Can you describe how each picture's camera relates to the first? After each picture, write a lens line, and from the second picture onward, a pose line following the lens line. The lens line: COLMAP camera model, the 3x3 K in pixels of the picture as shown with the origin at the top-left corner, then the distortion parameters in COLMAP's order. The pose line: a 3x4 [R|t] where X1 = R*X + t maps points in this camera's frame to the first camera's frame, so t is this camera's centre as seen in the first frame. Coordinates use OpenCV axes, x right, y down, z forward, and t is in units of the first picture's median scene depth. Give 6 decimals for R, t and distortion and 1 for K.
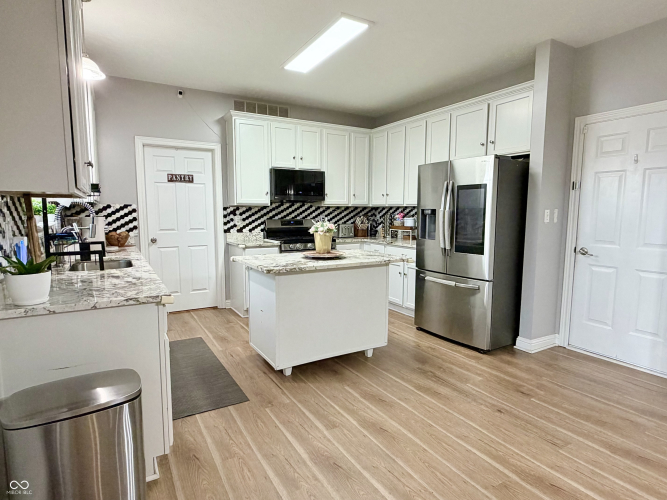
lens RADIAL K [[380.7, 0, 333.9], [0, 380.7, 251.4], [0, 0, 1]] dist [0.003106, 0.002257]
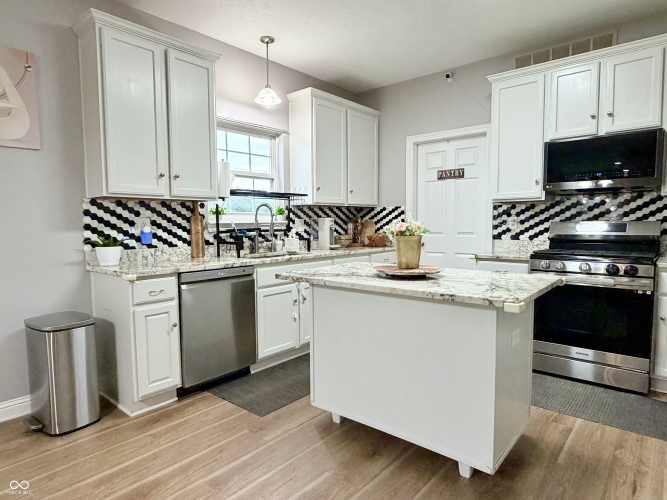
lens RADIAL K [[409.4, 0, 327.4], [0, 409.4, 247.9], [0, 0, 1]] dist [0.002775, 0.001979]
pose [[0.318023, 0.054944, -0.946489, 0.430290], [-0.092943, 0.995317, 0.026549, -0.025667], [0.943516, 0.079527, 0.321641, 0.483670]]
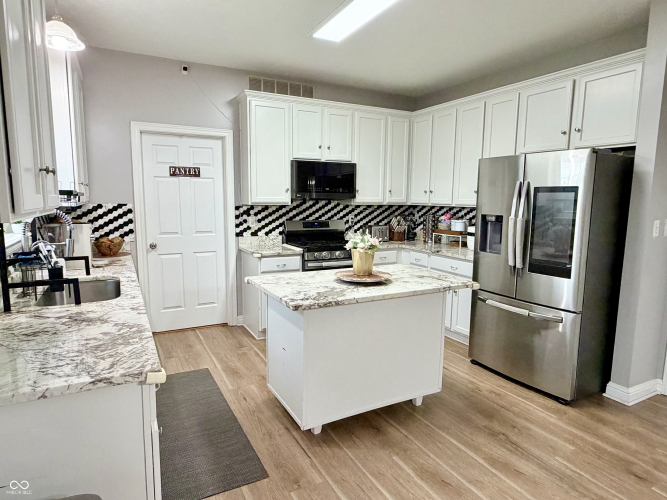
lens RADIAL K [[409.4, 0, 333.7], [0, 409.4, 249.7], [0, 0, 1]] dist [0.002775, 0.001979]
pose [[0.999017, 0.013260, -0.042291, -0.038797], [-0.012379, 0.999702, 0.021023, -0.047279], [0.042557, -0.020479, 0.998884, 0.120649]]
